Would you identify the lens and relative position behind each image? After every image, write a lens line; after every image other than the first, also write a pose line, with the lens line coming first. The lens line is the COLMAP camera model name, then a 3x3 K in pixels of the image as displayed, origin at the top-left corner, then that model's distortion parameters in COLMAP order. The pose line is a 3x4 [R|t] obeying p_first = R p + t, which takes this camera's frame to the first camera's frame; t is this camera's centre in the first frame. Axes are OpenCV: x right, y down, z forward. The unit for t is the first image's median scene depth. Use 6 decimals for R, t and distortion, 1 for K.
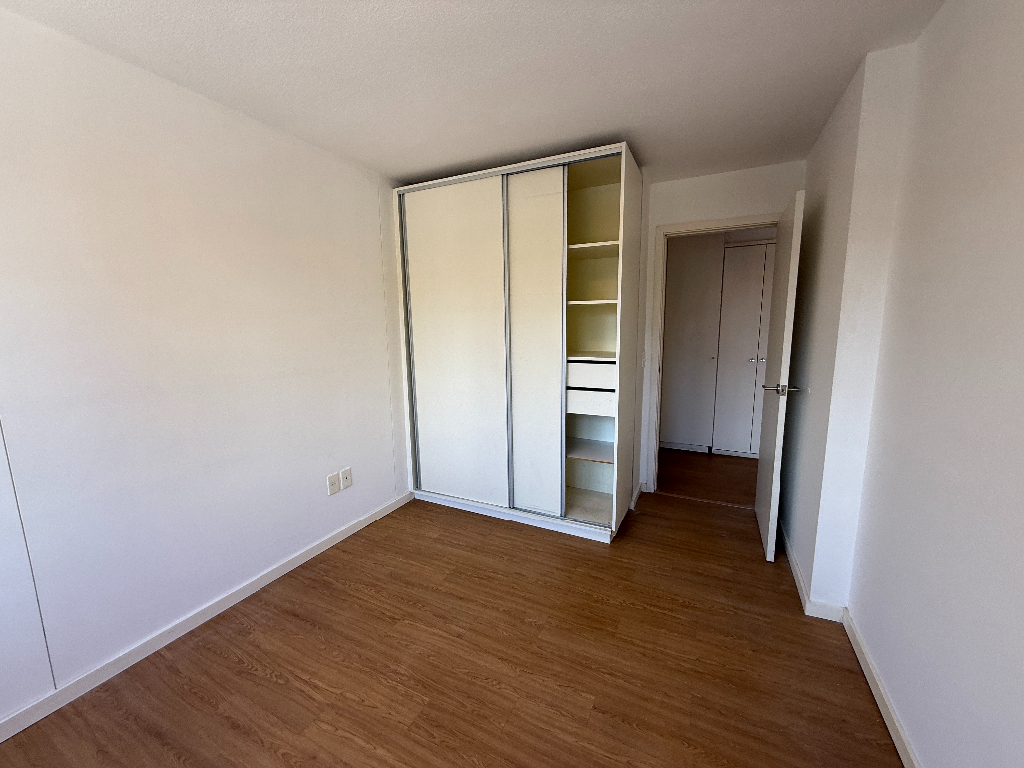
lens RADIAL K [[410.3, 0, 509.6], [0, 410.3, 381.3], [0, 0, 1]] dist [0.009868, 0.001137]
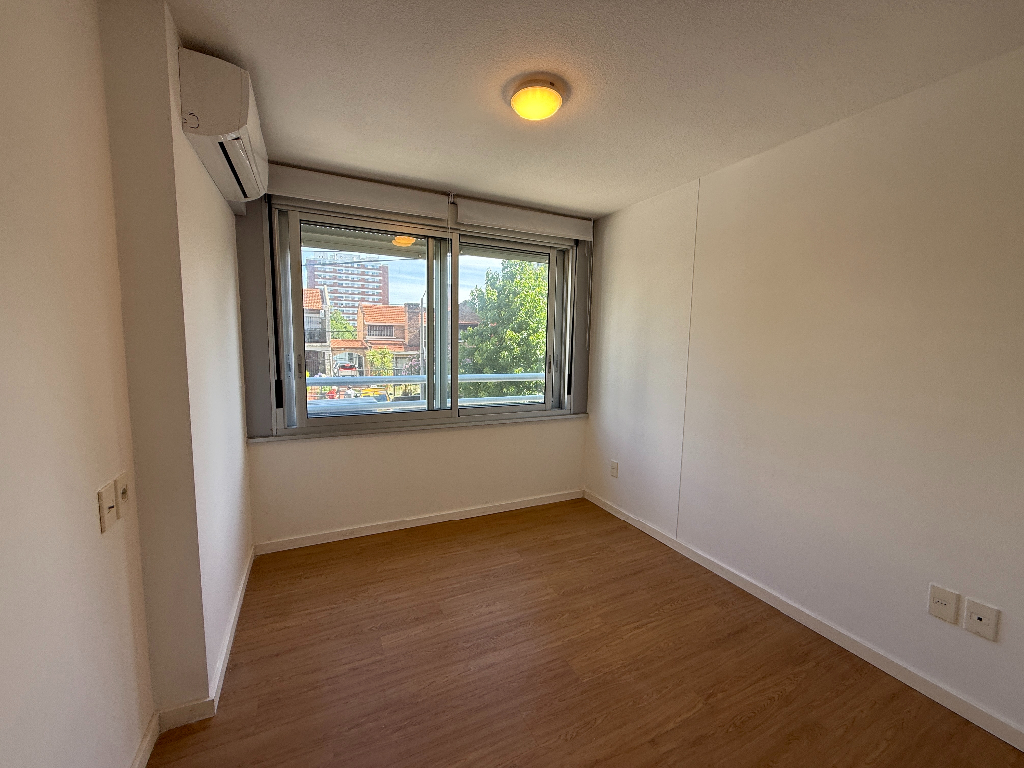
lens RADIAL K [[410.3, 0, 511.3], [0, 410.3, 385.1], [0, 0, 1]] dist [0.009868, 0.001137]
pose [[-0.611139, 0.084775, -0.786971, 0.592802], [-0.114856, 0.974227, 0.194140, -0.160398], [0.783146, 0.209035, -0.585651, 1.090408]]
